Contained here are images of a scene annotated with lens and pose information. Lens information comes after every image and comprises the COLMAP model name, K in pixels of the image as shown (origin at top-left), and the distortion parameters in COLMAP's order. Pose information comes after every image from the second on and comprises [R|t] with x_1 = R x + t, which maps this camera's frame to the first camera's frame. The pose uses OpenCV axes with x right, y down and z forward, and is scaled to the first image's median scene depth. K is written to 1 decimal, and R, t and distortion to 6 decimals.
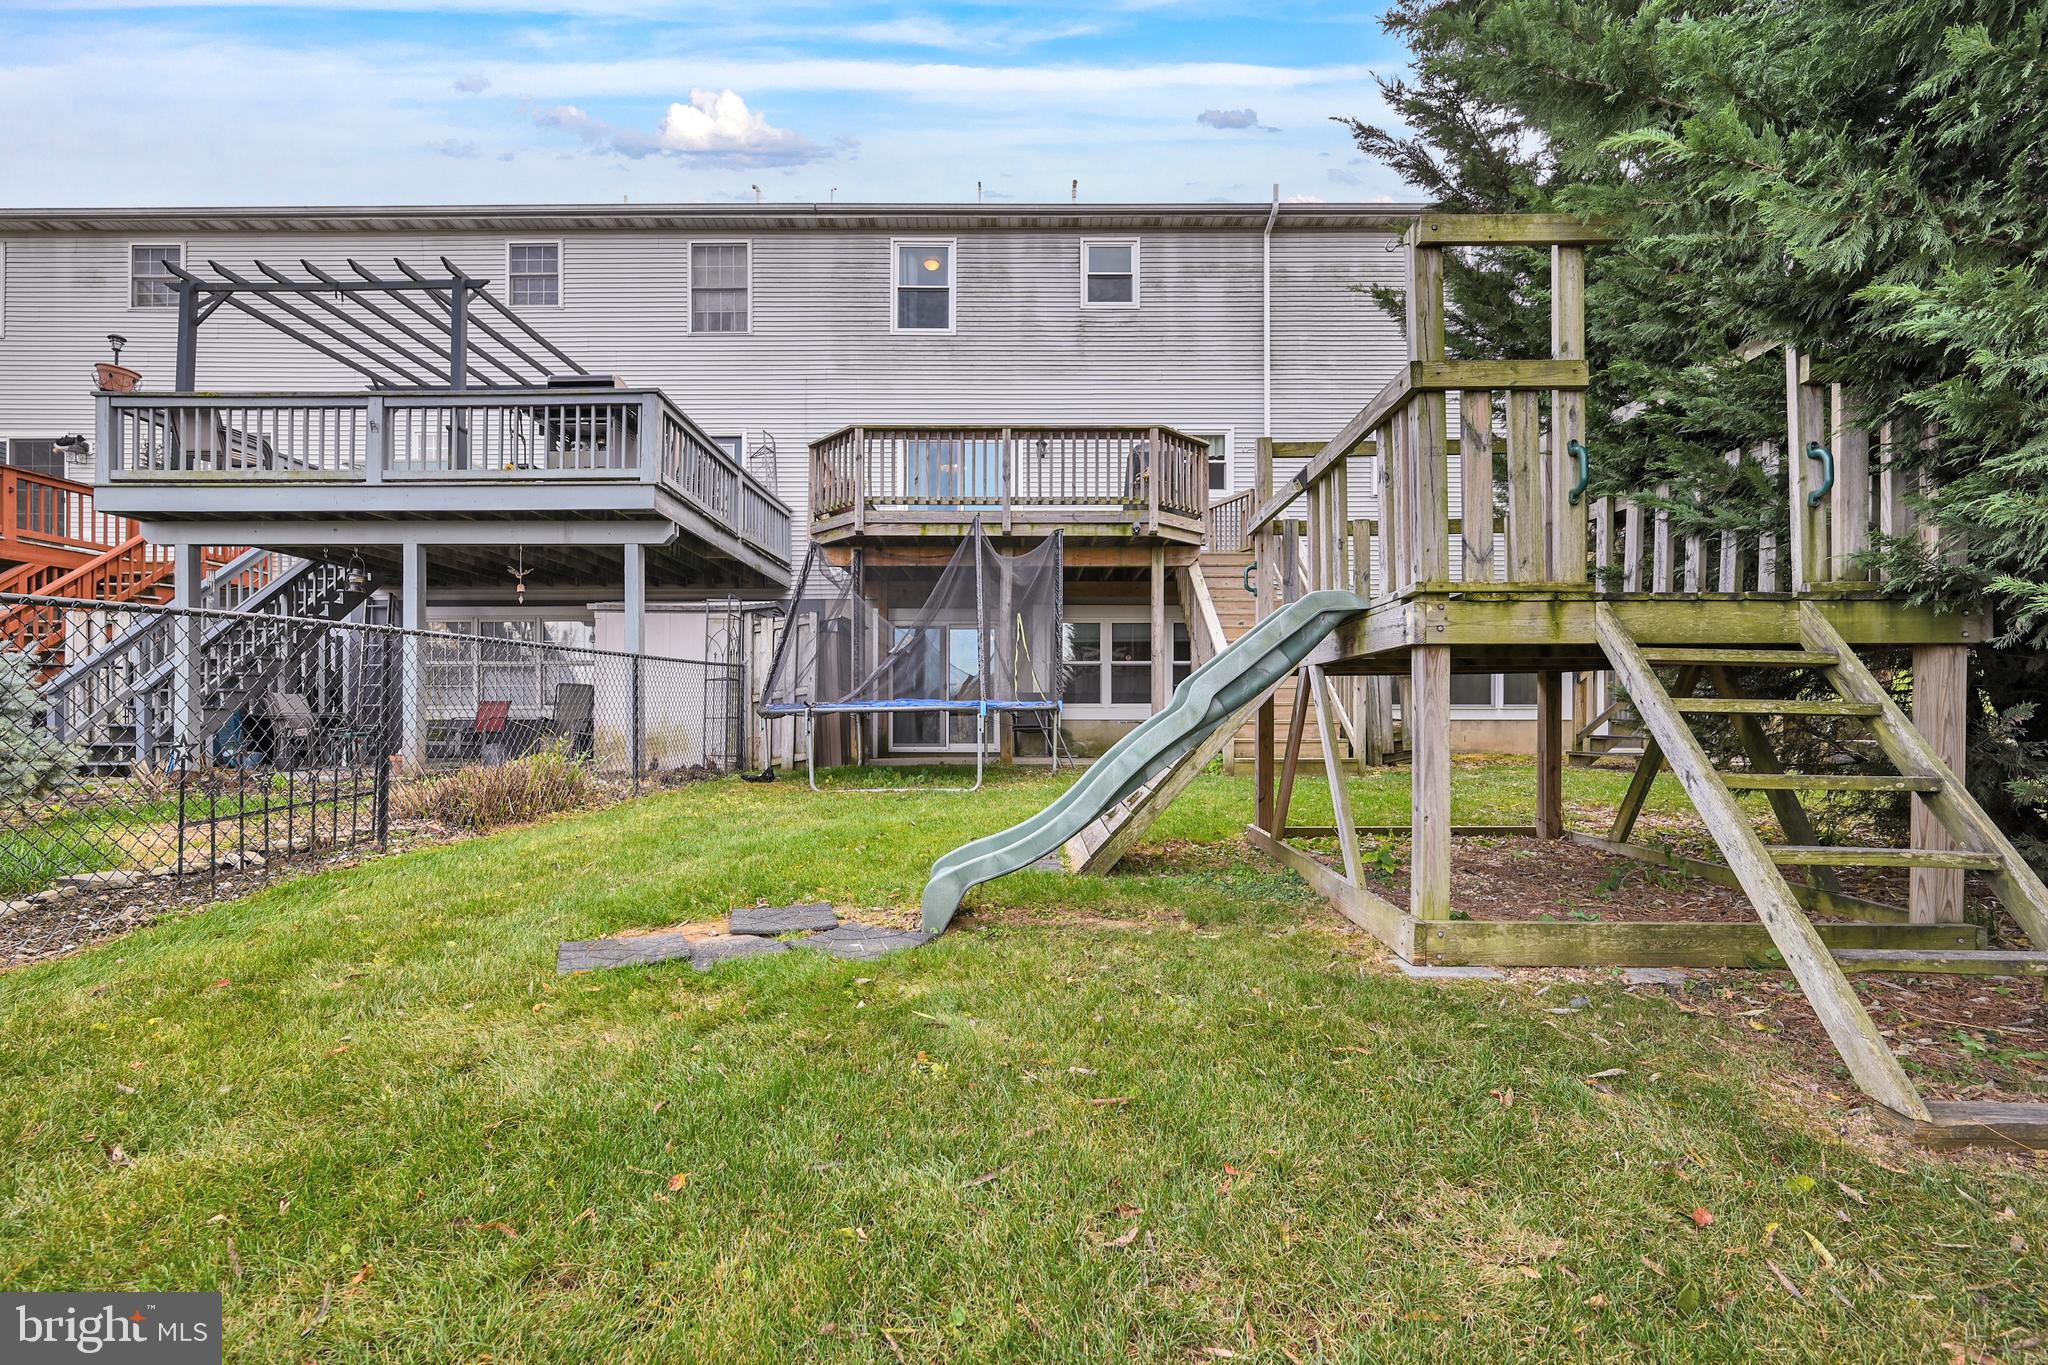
lens RADIAL K [[904.8, 0, 1075.3], [0, 904.8, 723.7], [0, 0, 1]] dist [-0.003569, 0.000569]
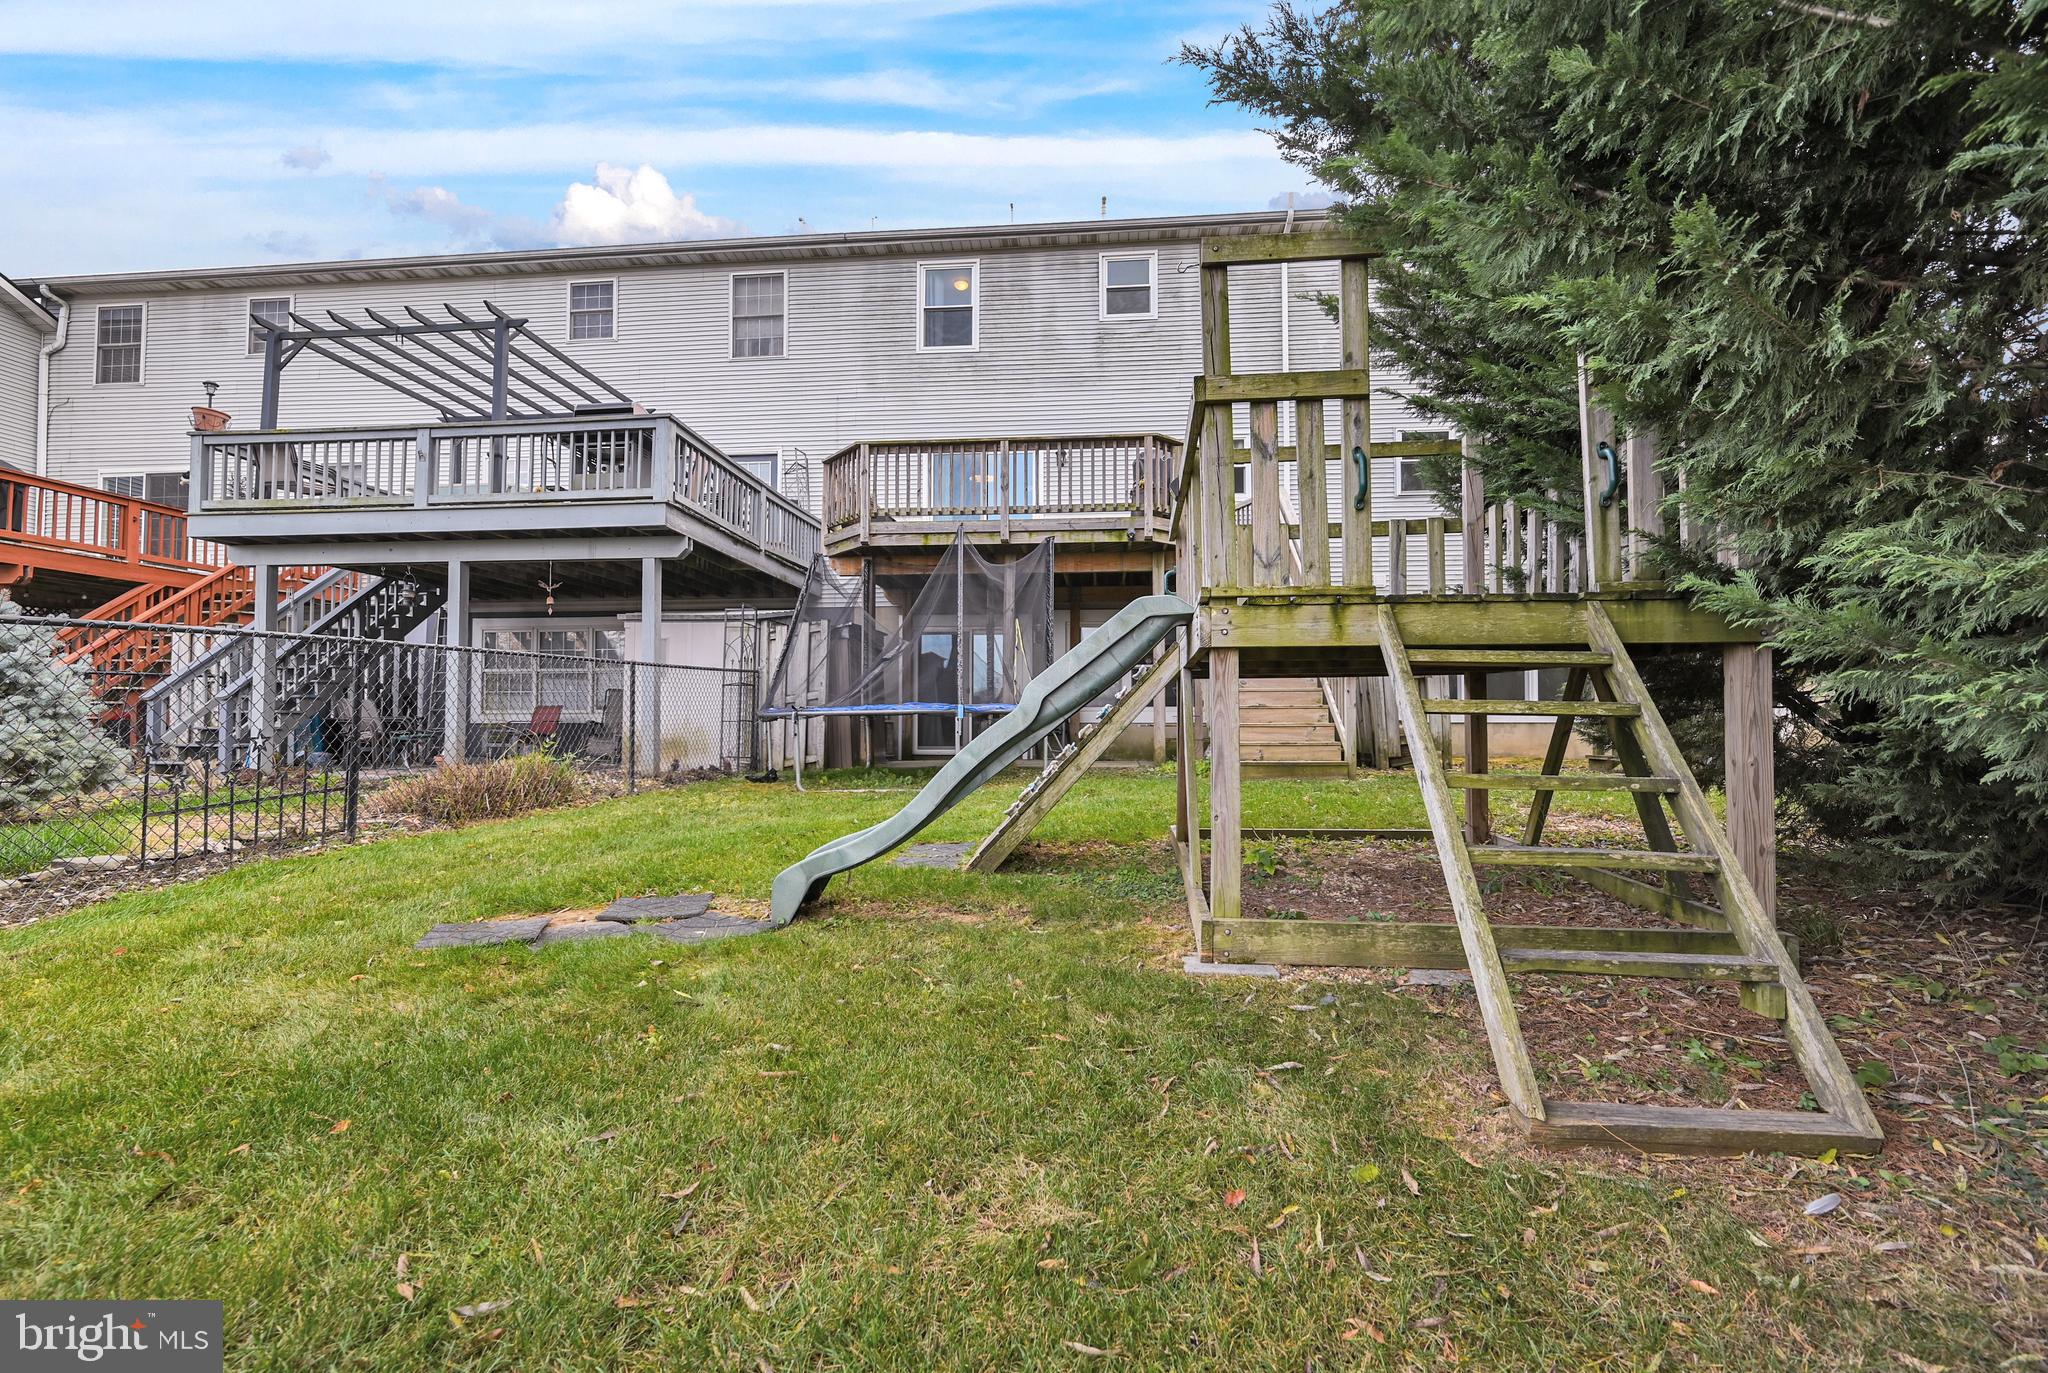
lens RADIAL K [[903.1, 0, 1067.9], [0, 903.1, 698.1], [0, 0, 1]] dist [-0.002895, 0.000446]
pose [[0.996042, -0.003136, -0.088826, 0.095112], [0.000259, 0.999476, -0.032379, 0.000889], [0.088881, 0.032228, 0.995521, -0.011050]]
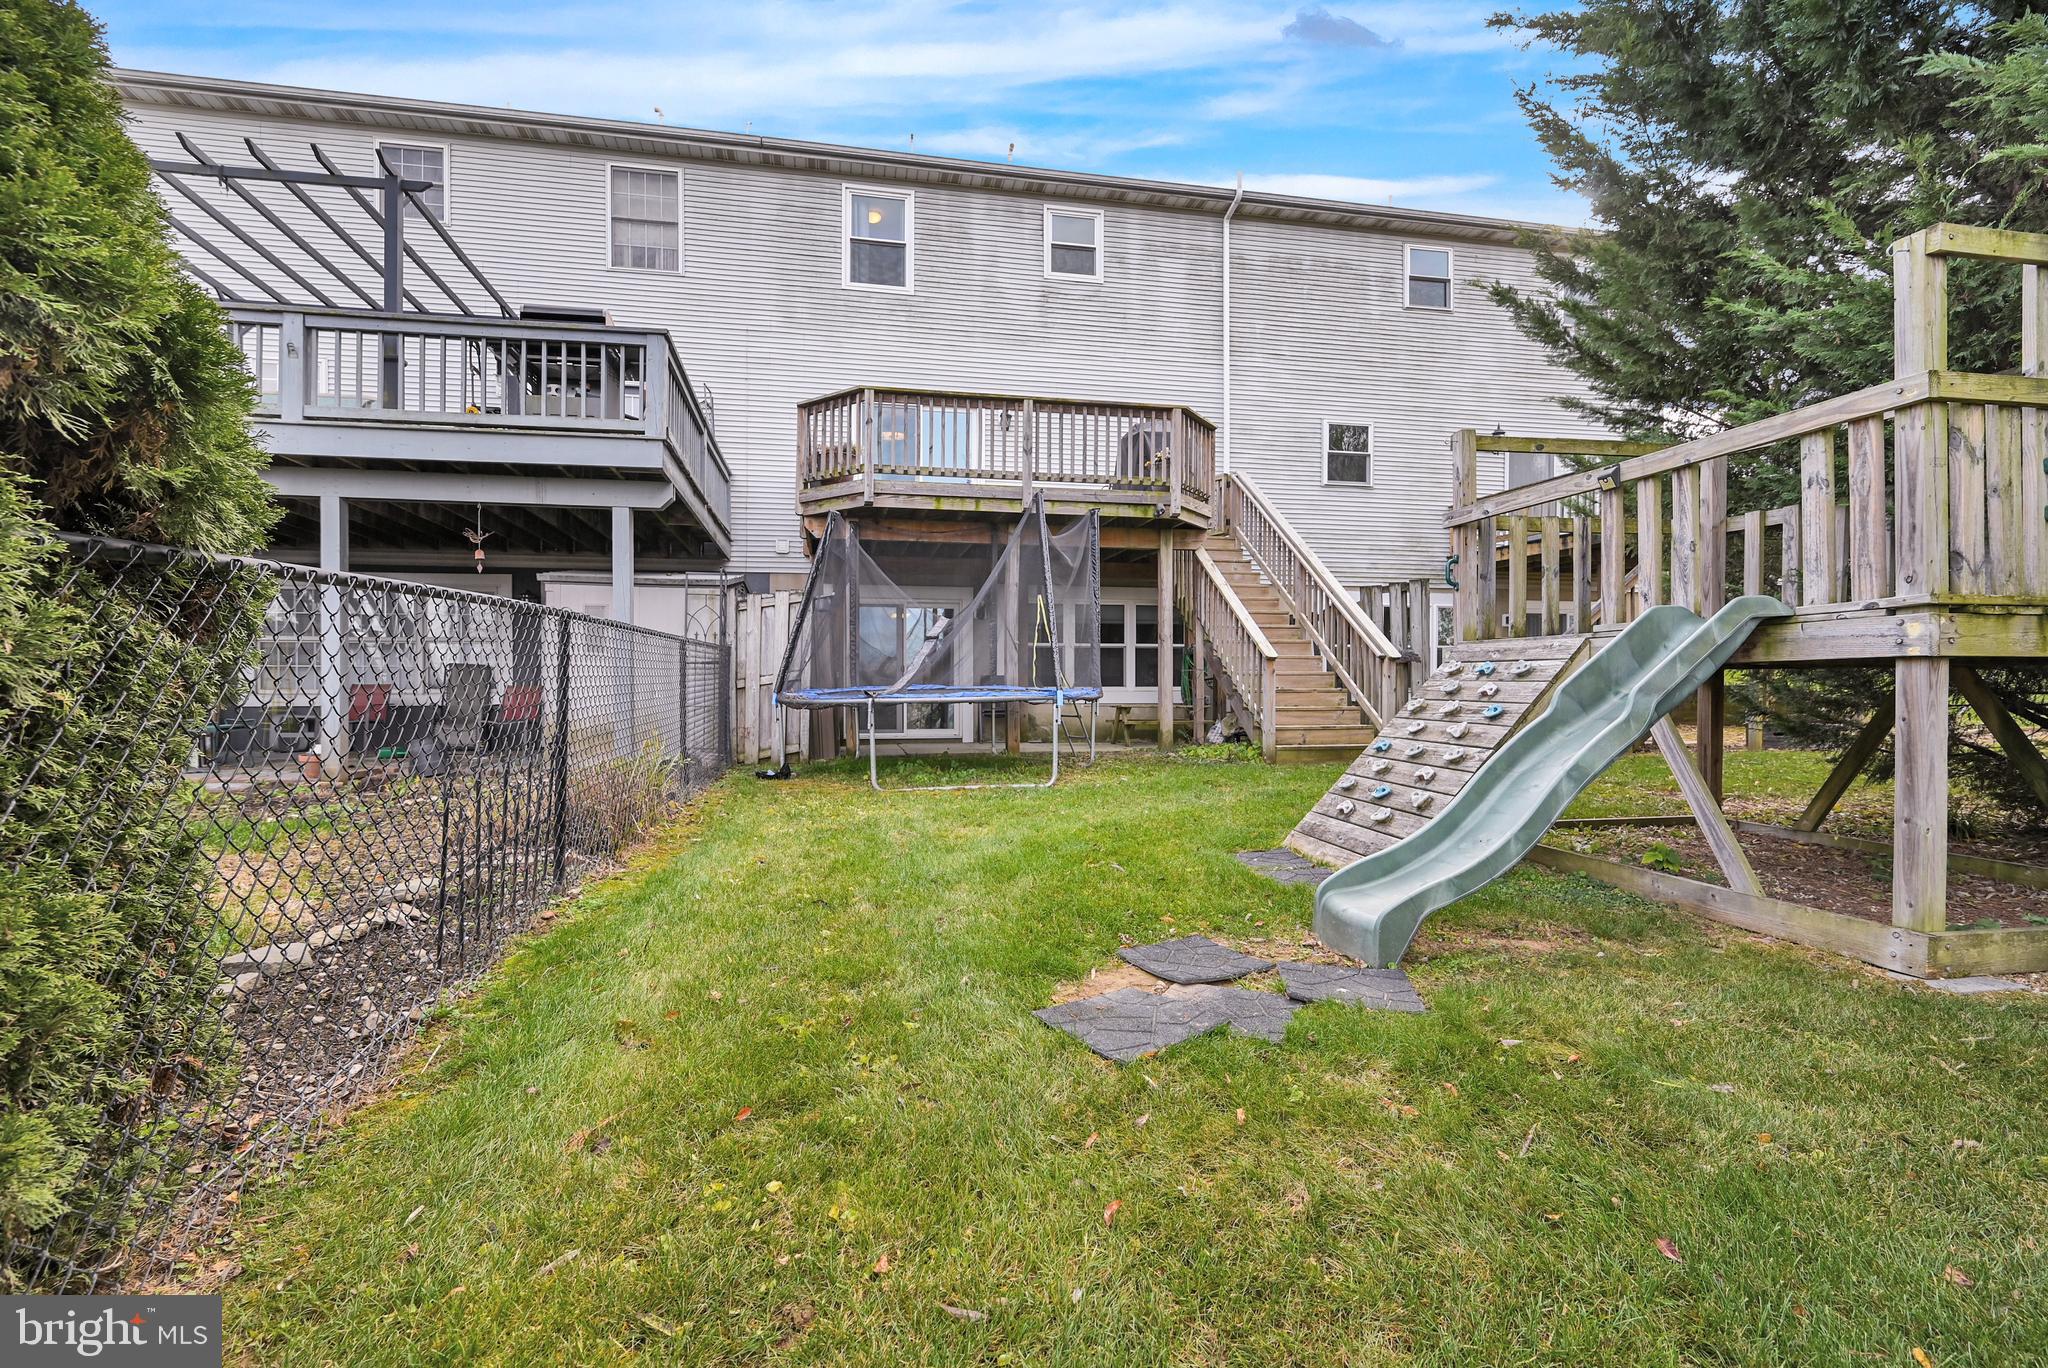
lens RADIAL K [[903.1, 0, 1087.3], [0, 903.1, 710.0], [0, 0, 1]] dist [-0.002895, 0.000446]
pose [[0.981374, -0.004761, 0.192048, -0.217205], [0.002625, 0.999932, 0.011373, -0.012852], [-0.192089, -0.010657, 0.981320, 0.062150]]
